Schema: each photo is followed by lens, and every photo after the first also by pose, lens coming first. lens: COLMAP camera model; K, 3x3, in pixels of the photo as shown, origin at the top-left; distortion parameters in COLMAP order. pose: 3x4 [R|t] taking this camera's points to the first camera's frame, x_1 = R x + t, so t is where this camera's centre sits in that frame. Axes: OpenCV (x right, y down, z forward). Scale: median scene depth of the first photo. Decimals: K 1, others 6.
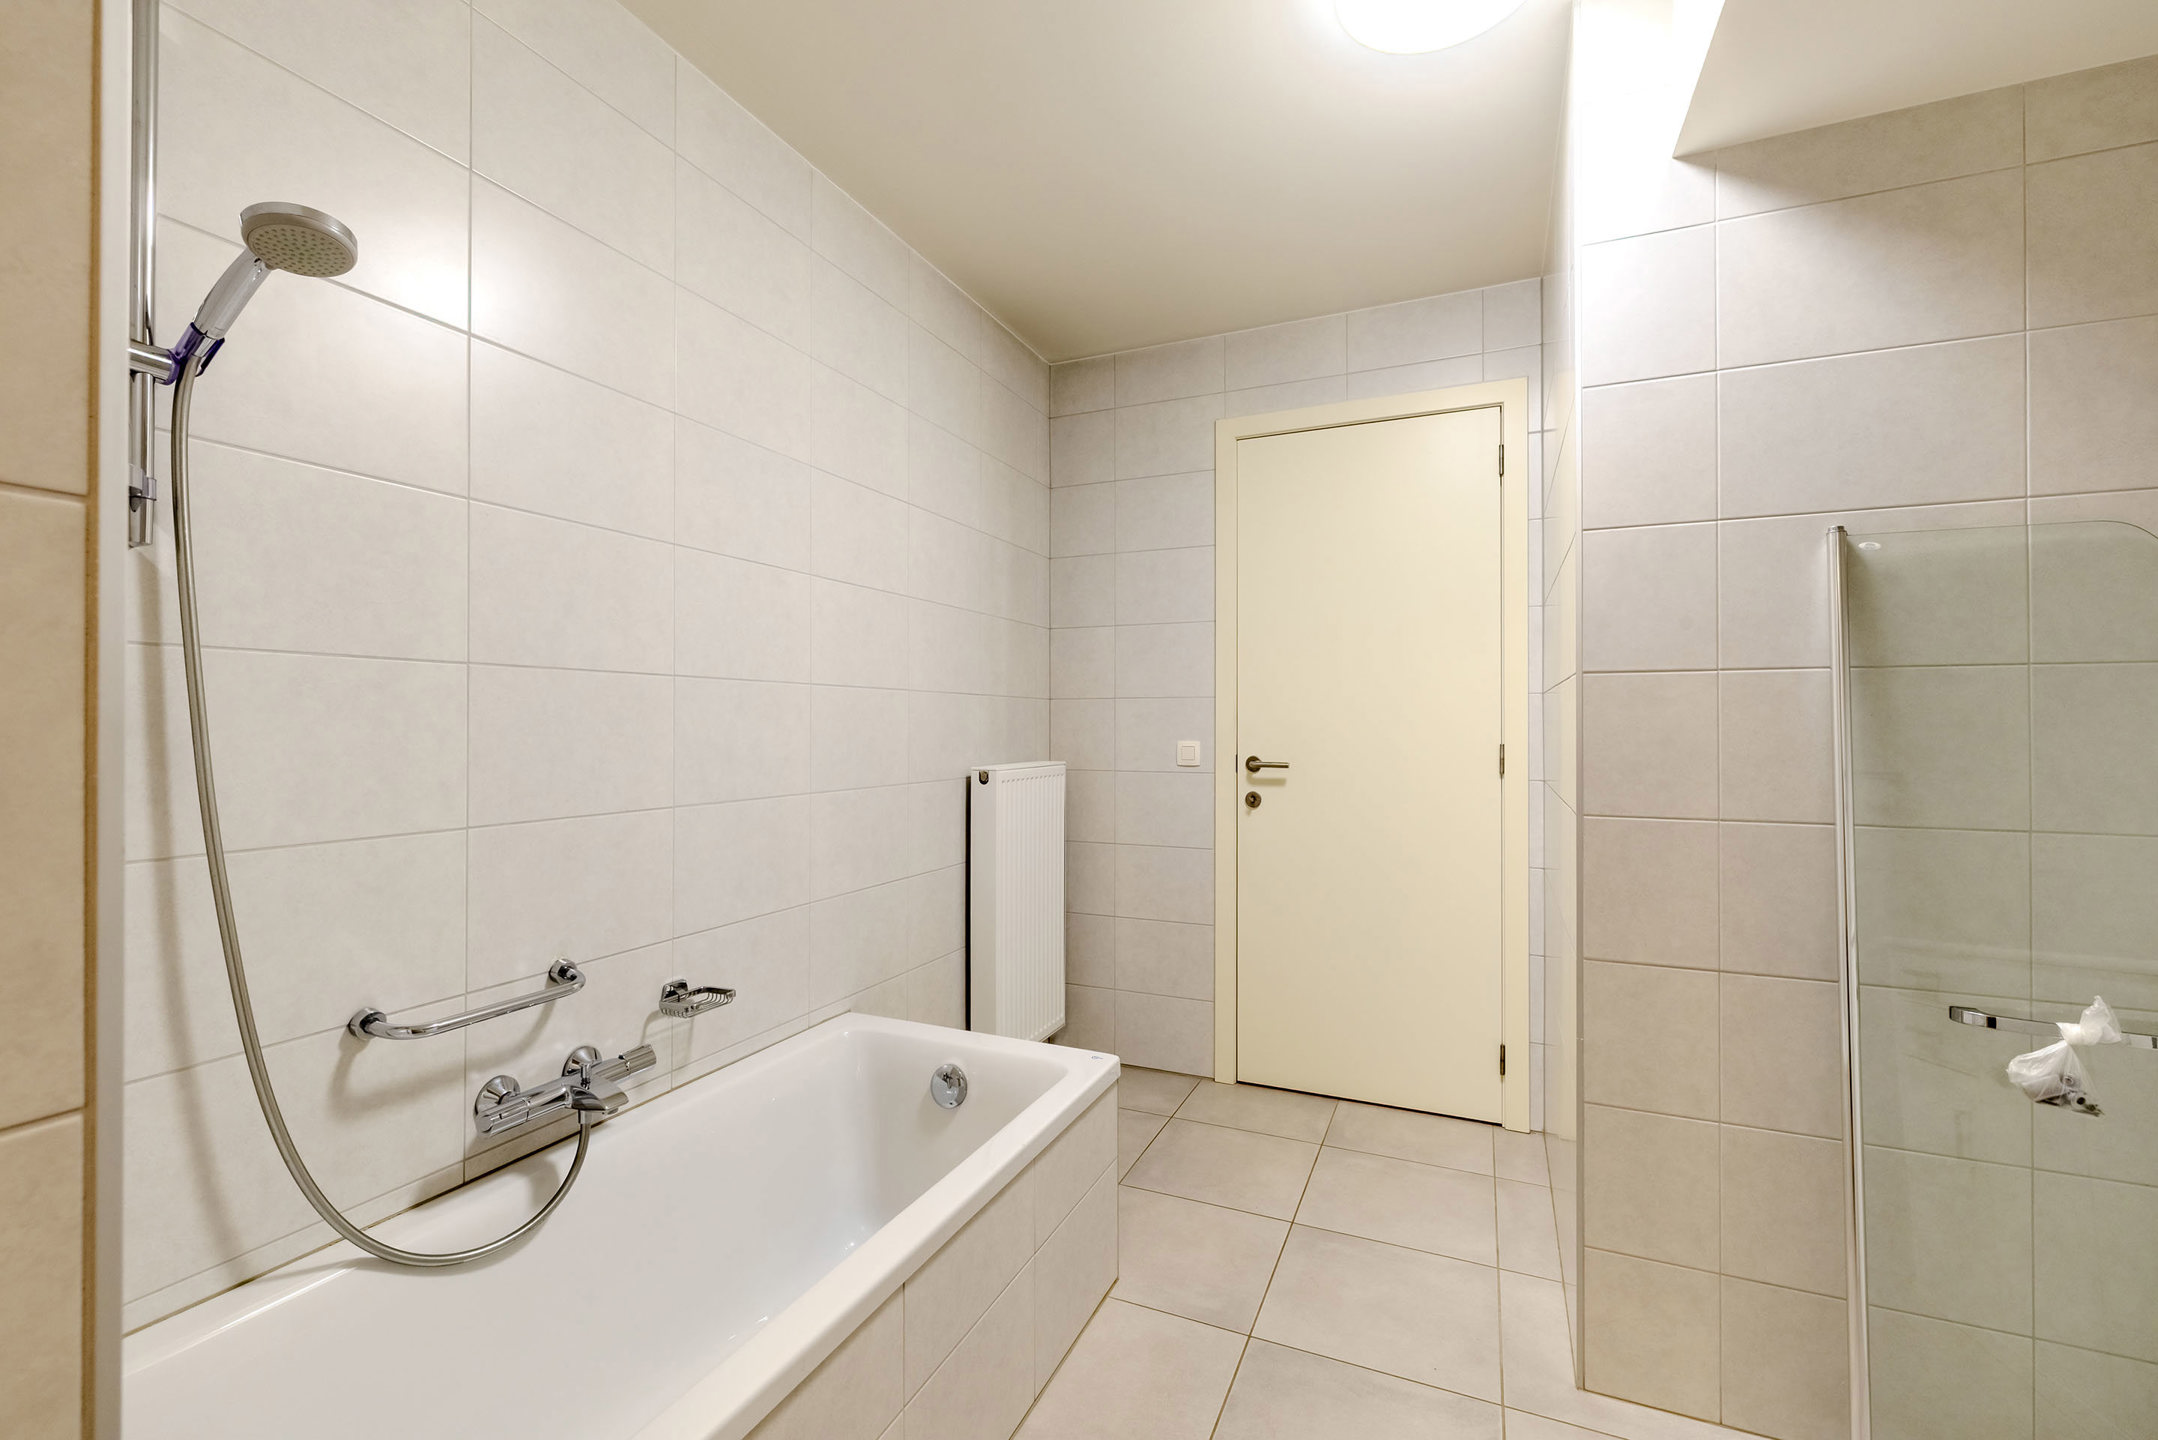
lens RADIAL K [[924.5, 0, 1095.0], [0, 924.5, 720.1], [0, 0, 1]] dist [0.000930, 0.000799]
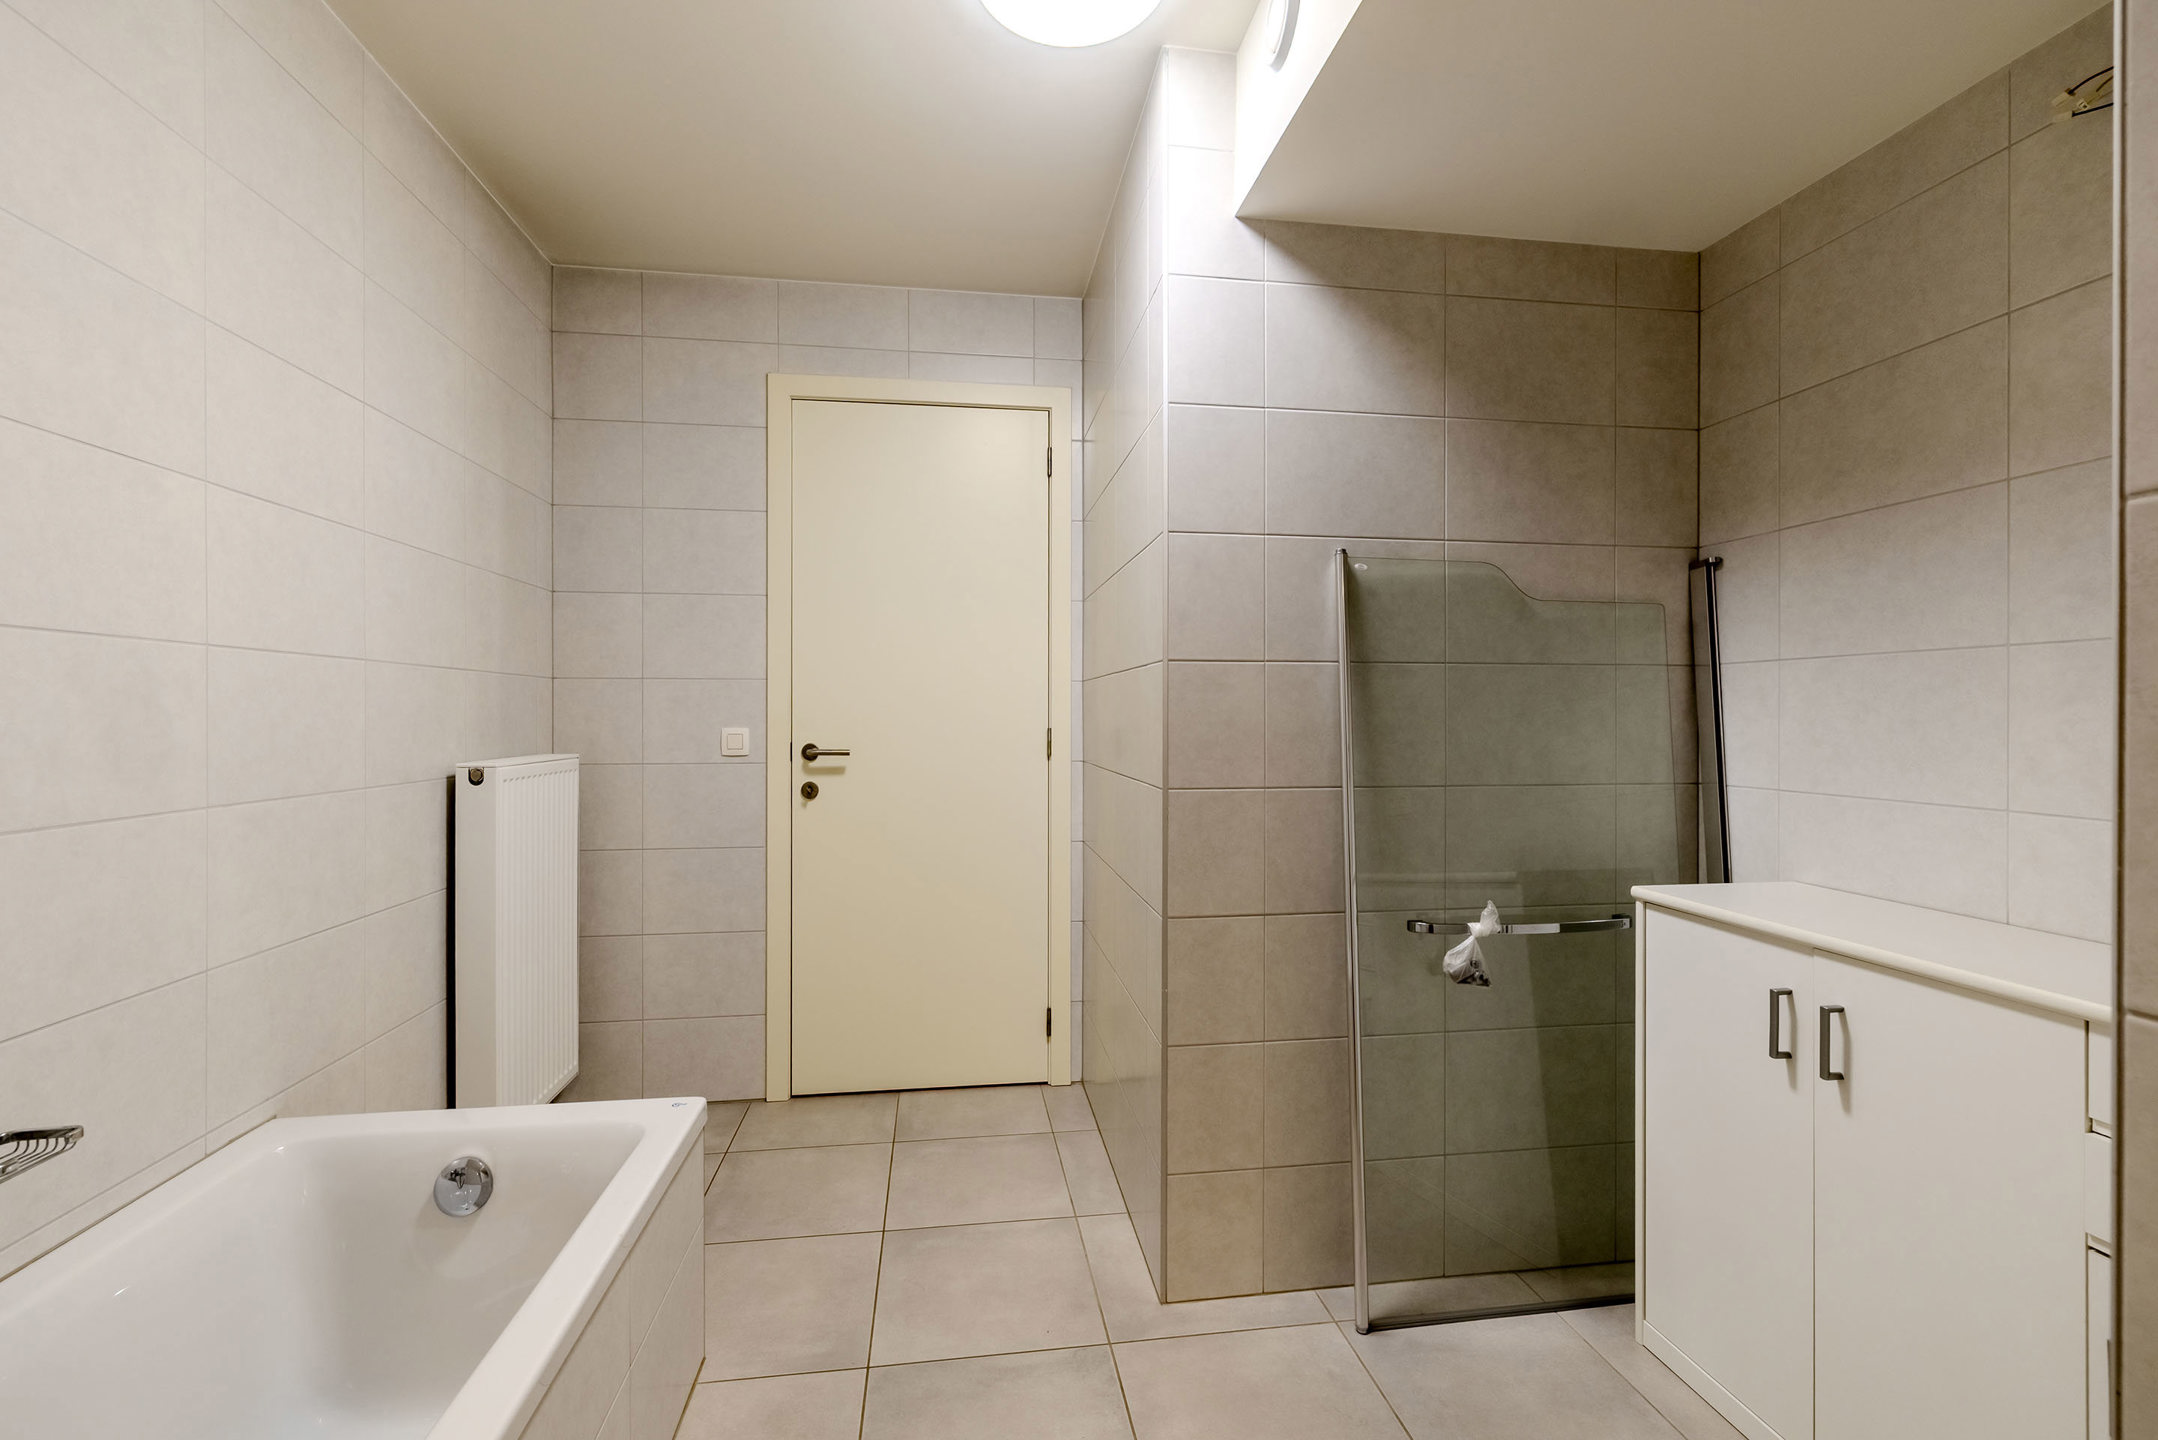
lens RADIAL K [[924.5, 0, 1079.0], [0, 924.5, 719.2], [0, 0, 1]] dist [0.000930, 0.000799]
pose [[0.849951, -0.003240, 0.526852, -0.119477], [-0.001634, 0.999960, 0.008787, 0.007821], [-0.526860, -0.008330, 0.849911, 0.092484]]
